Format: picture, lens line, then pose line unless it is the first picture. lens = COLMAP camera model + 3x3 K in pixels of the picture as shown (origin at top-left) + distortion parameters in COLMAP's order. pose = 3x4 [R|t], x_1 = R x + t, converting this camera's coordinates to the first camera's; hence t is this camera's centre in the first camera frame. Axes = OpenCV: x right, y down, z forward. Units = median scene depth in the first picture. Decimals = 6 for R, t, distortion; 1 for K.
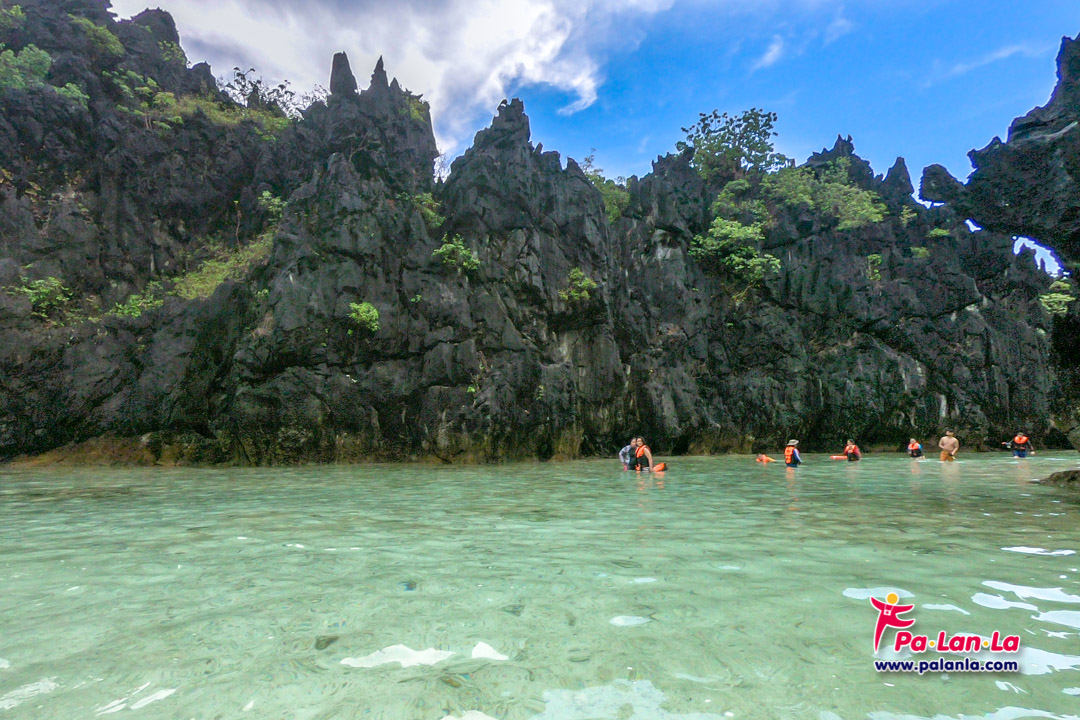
lens RADIAL K [[491.7, 0, 543.3], [0, 491.7, 382.5], [0, 0, 1]] dist [0.000784, 0.000099]
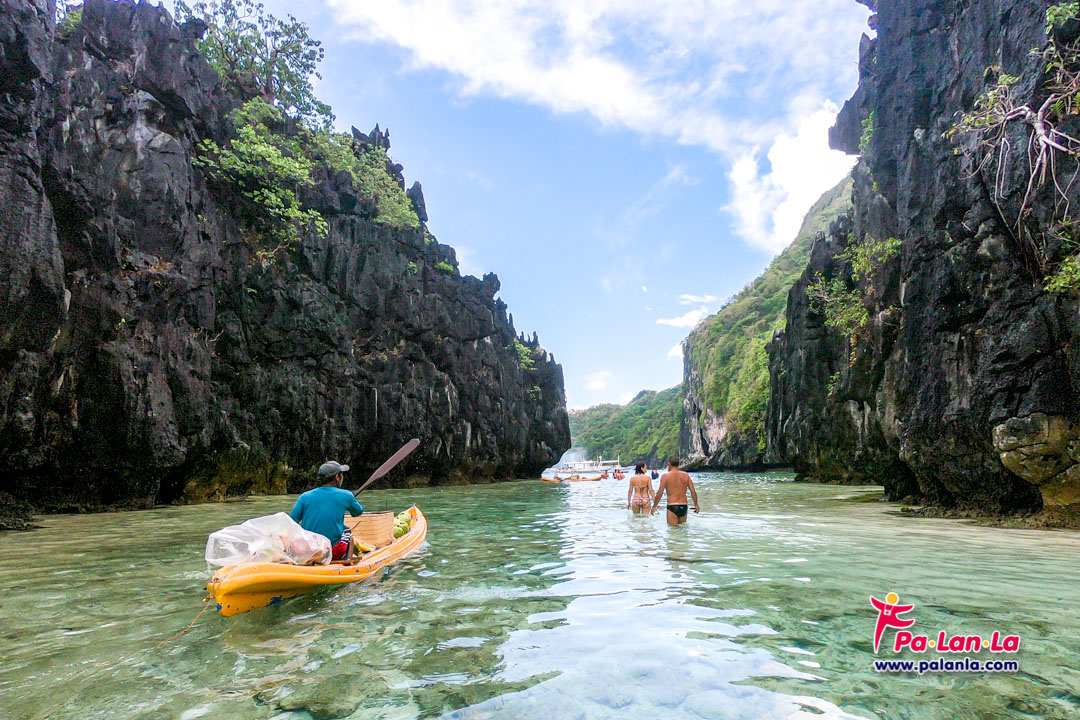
lens RADIAL K [[557.0, 0, 537.8], [0, 557.0, 397.2], [0, 0, 1]] dist [0.001535, -0.000332]
pose [[0.581159, 0.107332, 0.806681, 0.024755], [-0.097817, 0.993291, -0.061690, 0.029397], [-0.807890, -0.043056, 0.587758, 0.271900]]
